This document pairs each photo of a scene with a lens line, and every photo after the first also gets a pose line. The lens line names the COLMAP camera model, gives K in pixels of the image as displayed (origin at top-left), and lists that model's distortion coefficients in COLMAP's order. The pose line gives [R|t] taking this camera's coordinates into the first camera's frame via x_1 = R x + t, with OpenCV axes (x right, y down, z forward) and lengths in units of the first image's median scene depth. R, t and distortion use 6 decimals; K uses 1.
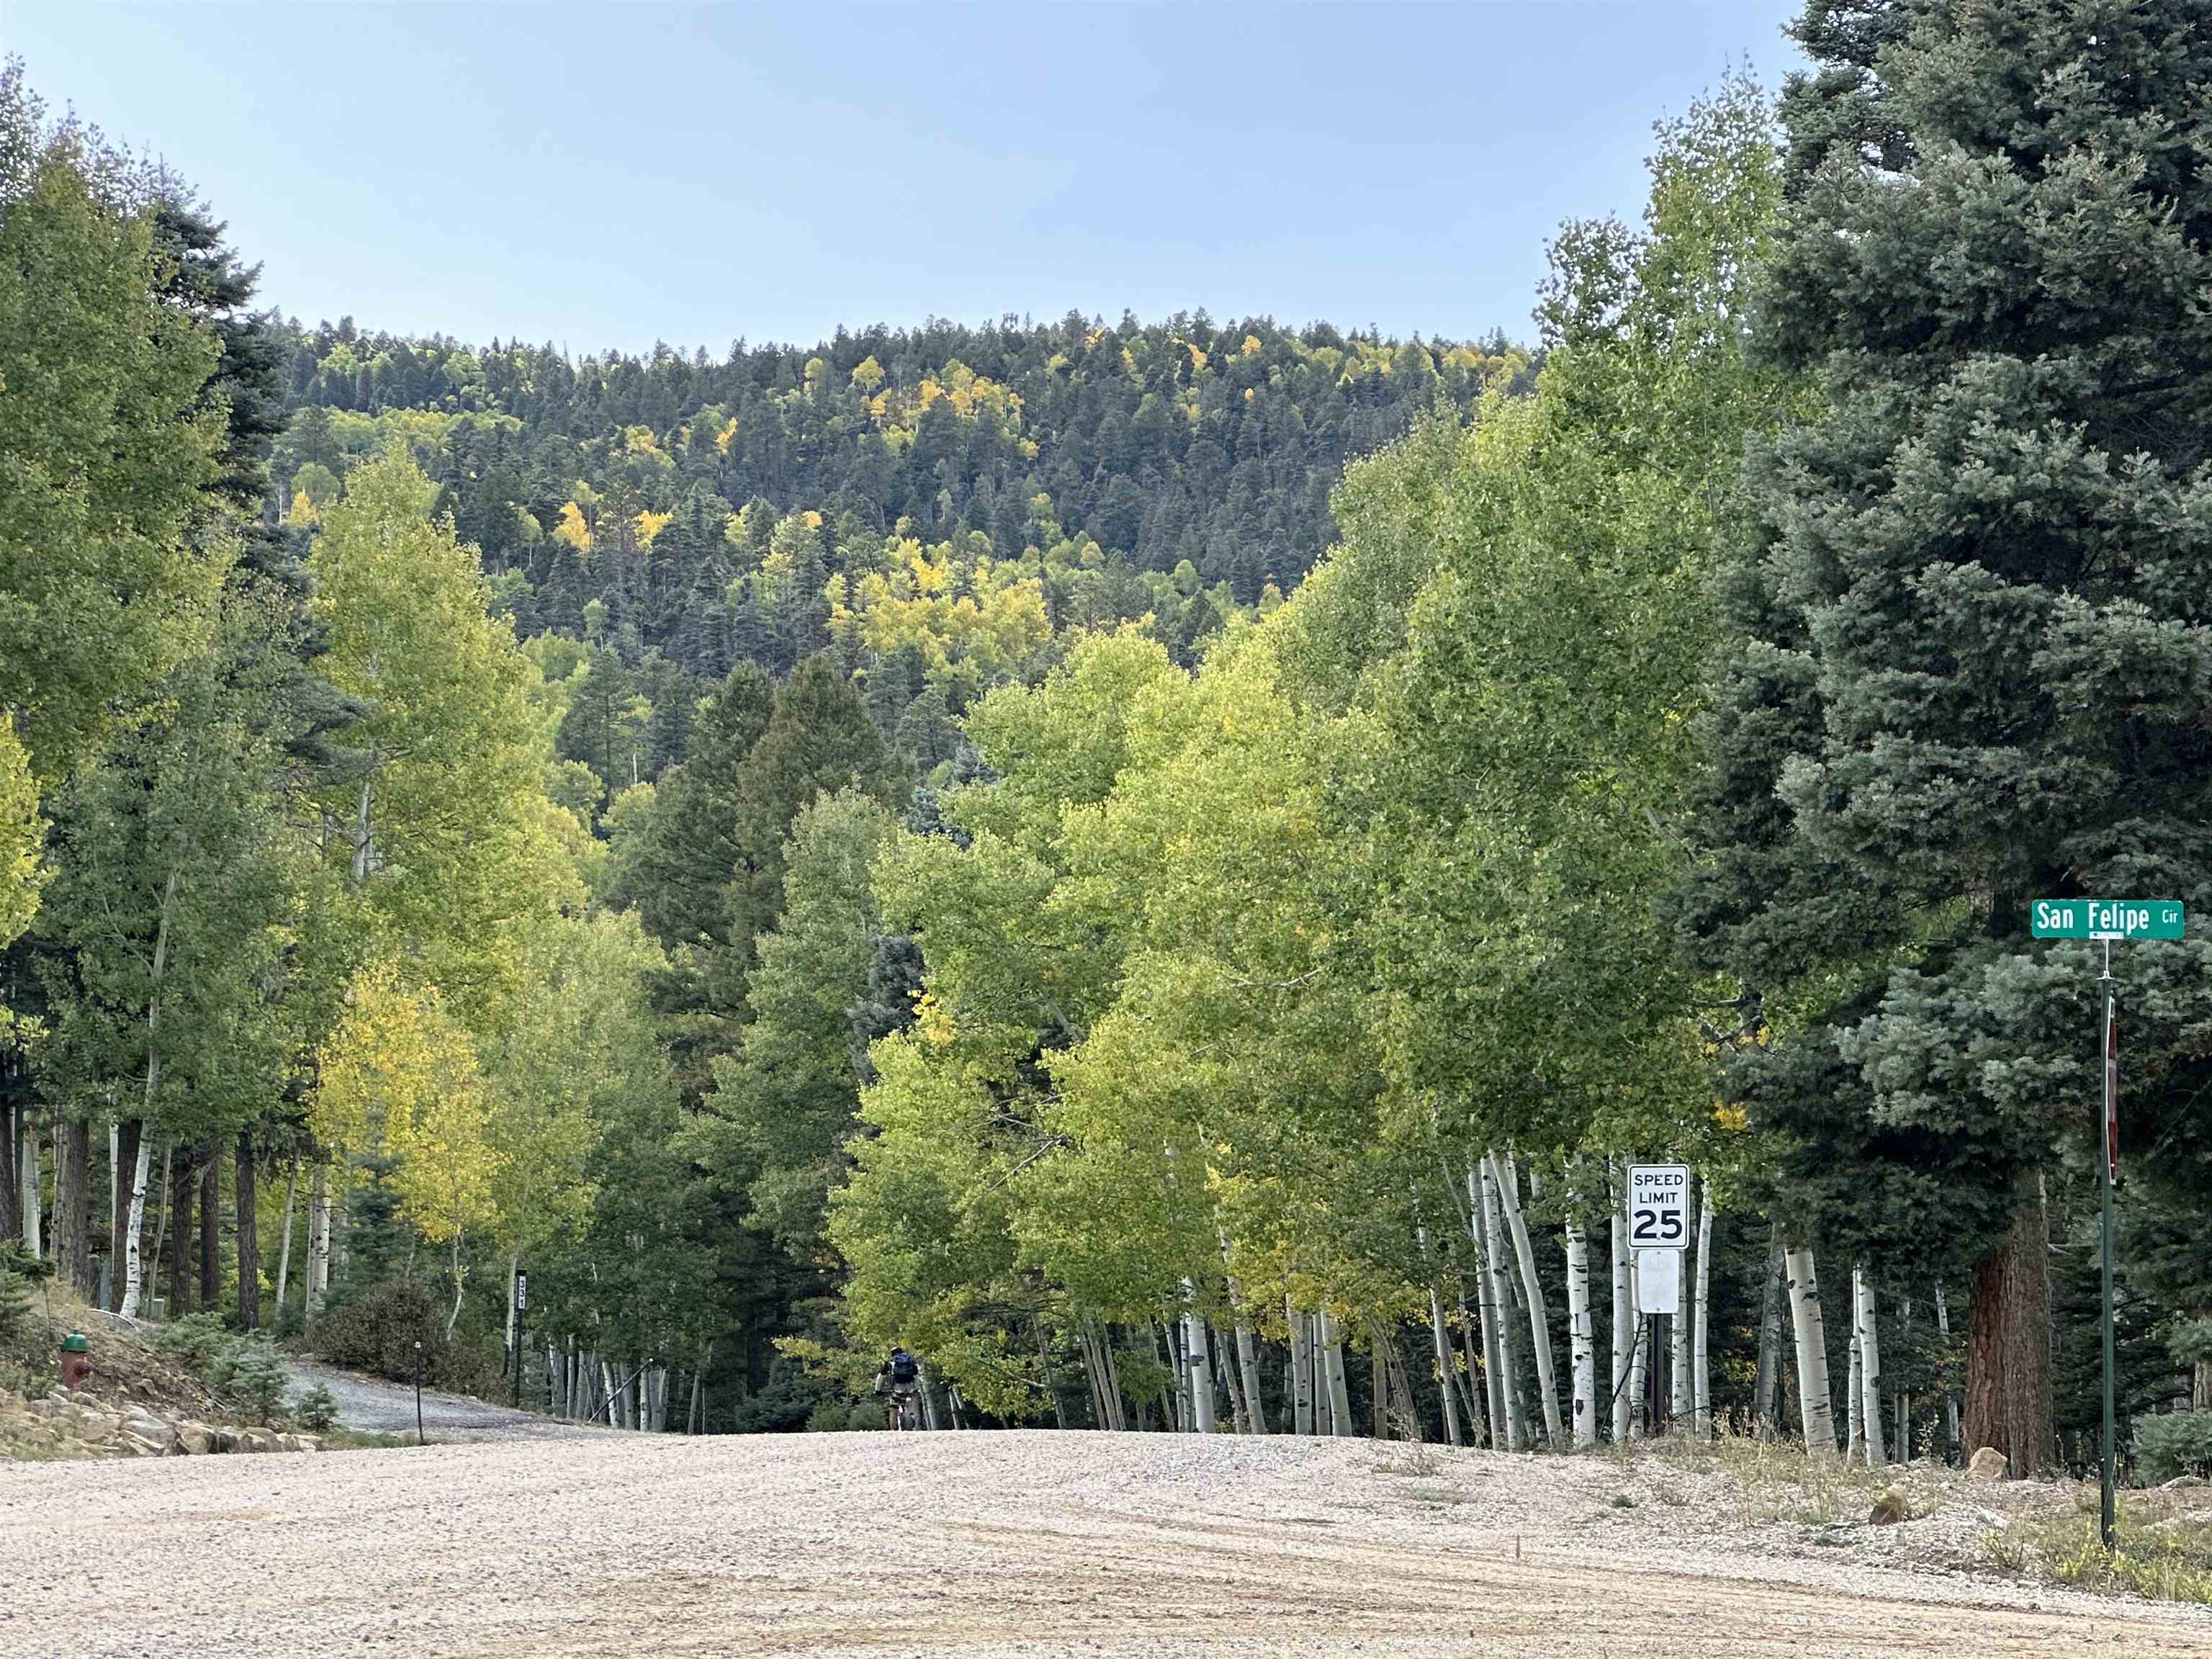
lens RADIAL K [[6557.6, 0, 1106.0], [0, 6557.6, 829.5], [0, 0, 1]] dist [-0.026720, -0.205326]
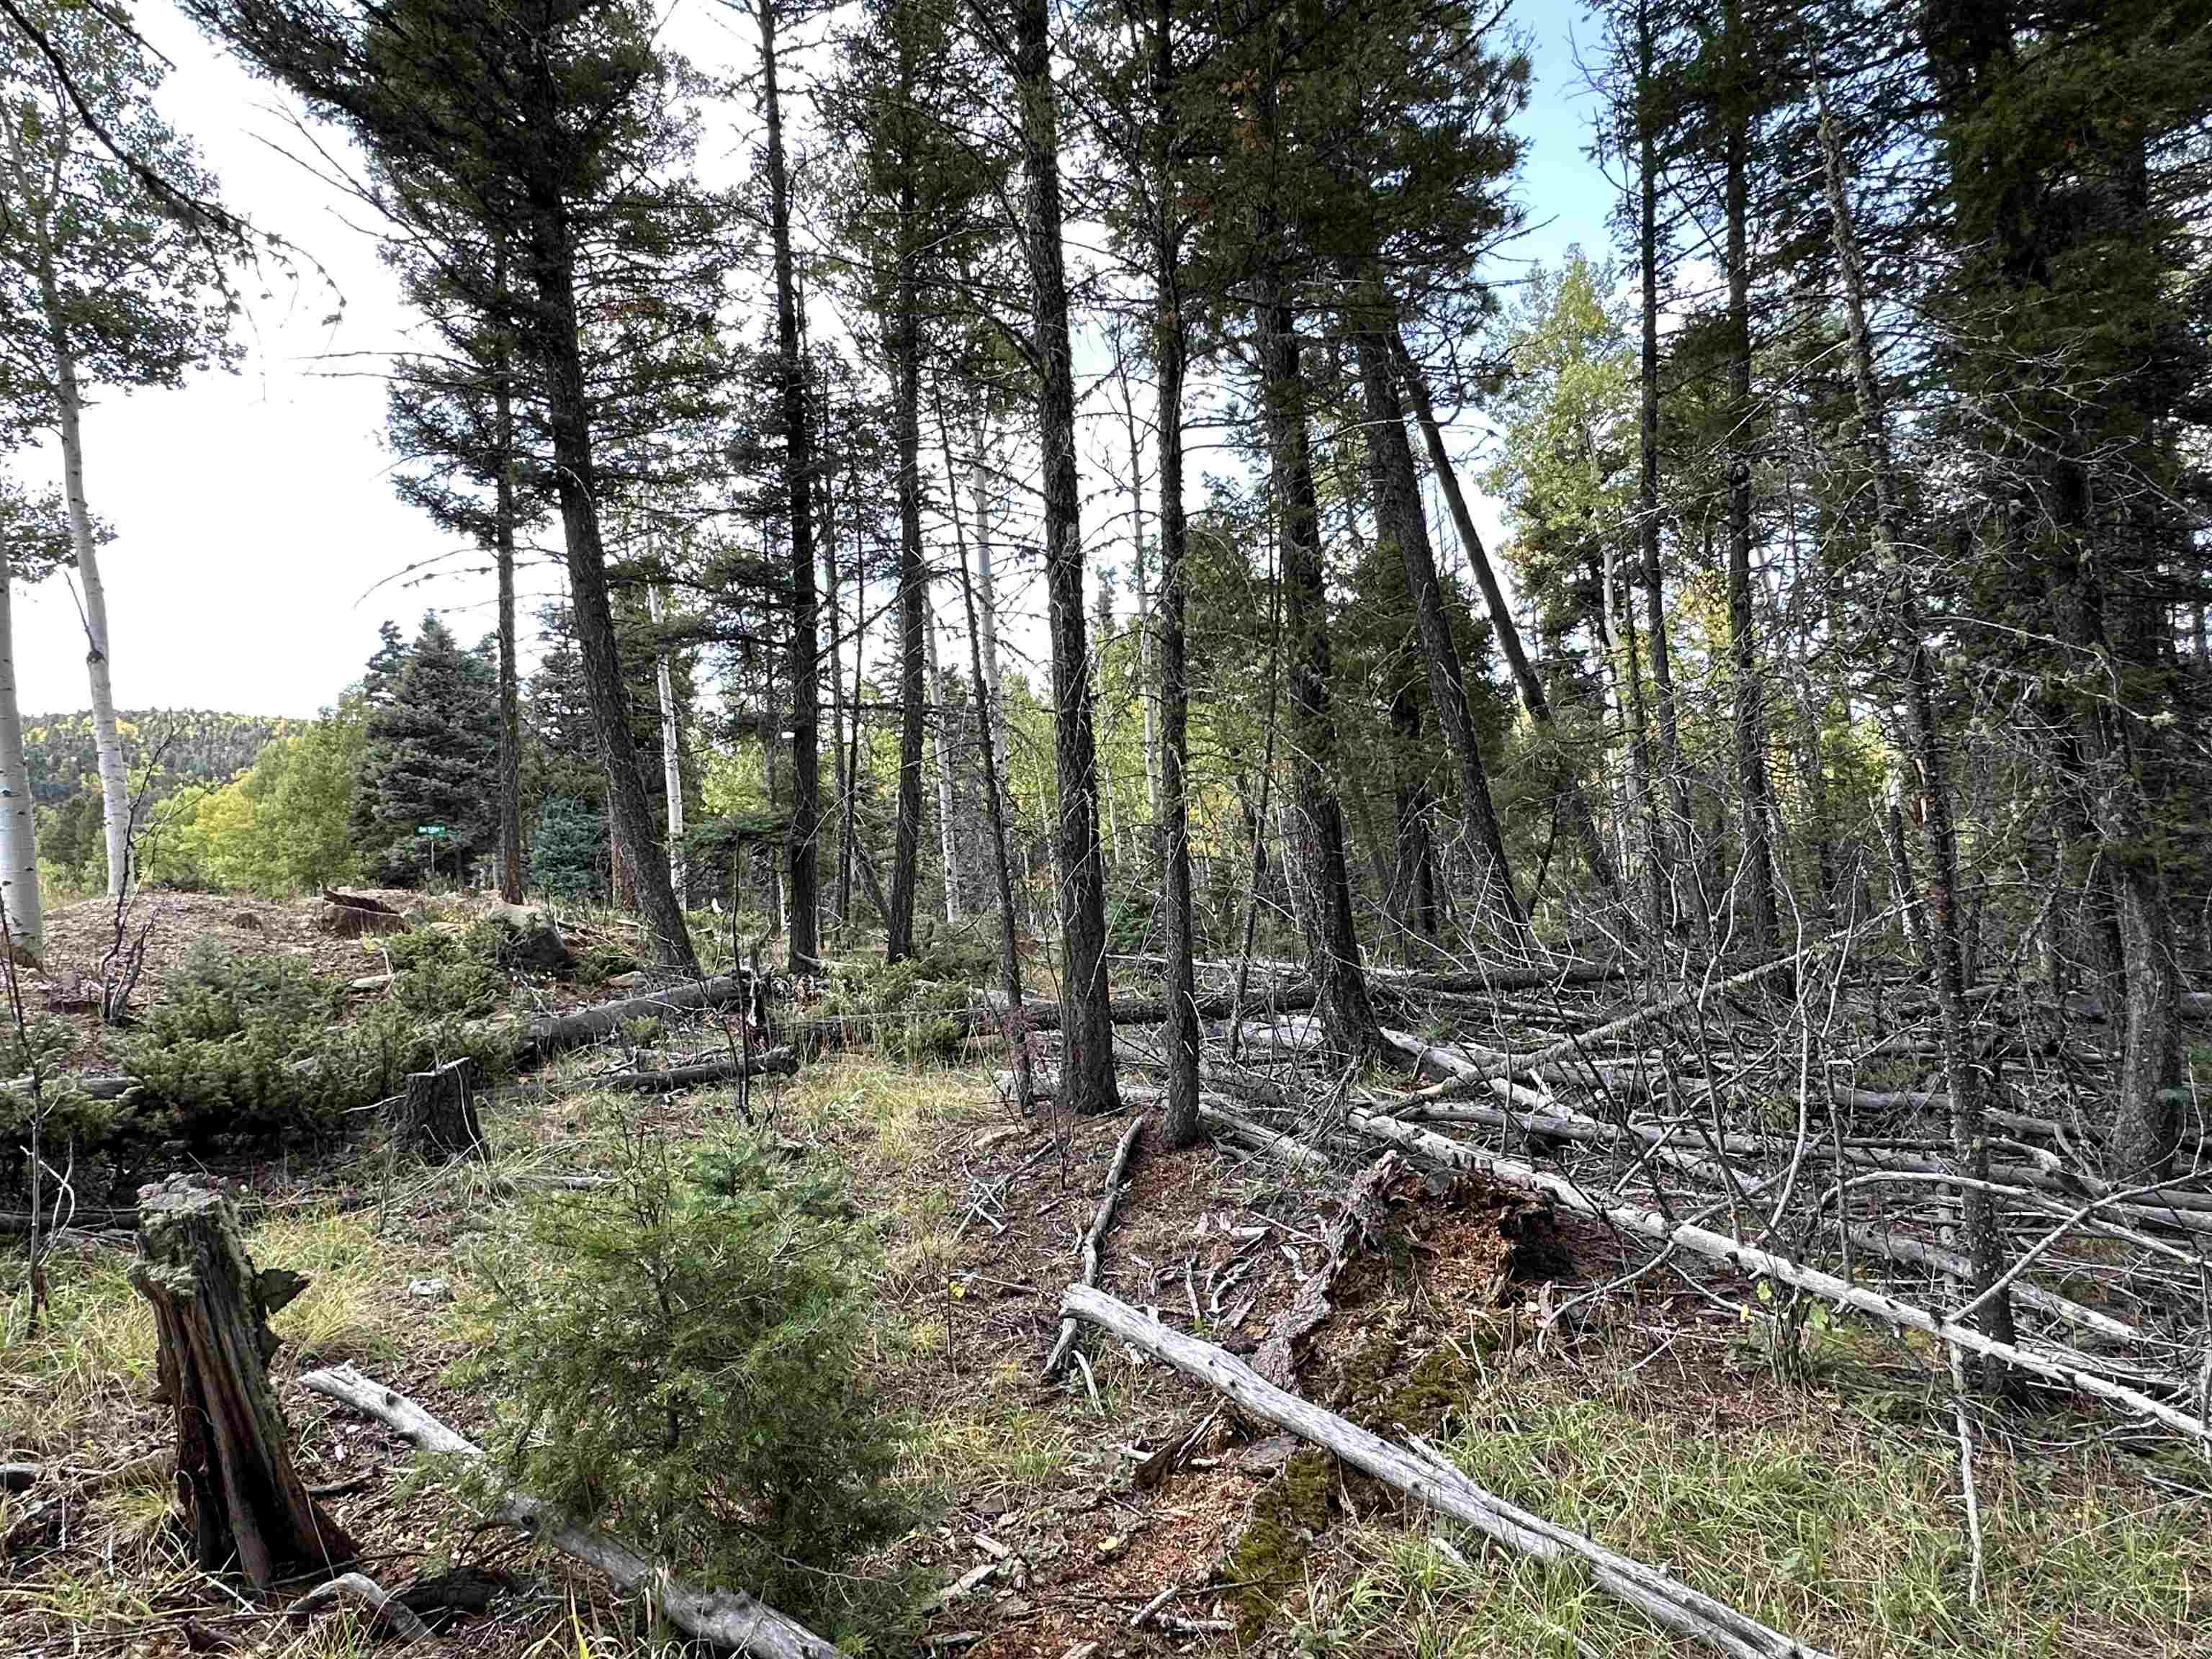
lens RADIAL K [[1407.0, 0, 1108.2], [0, 1407.0, 851.7], [0, 0, 1]] dist [-0.019184, -0.001375]
pose [[0.828896, -0.025393, 0.558827, -0.034371], [0.016845, 0.999649, 0.020438, 0.010573], [-0.559149, -0.007527, 0.829033, -0.269331]]
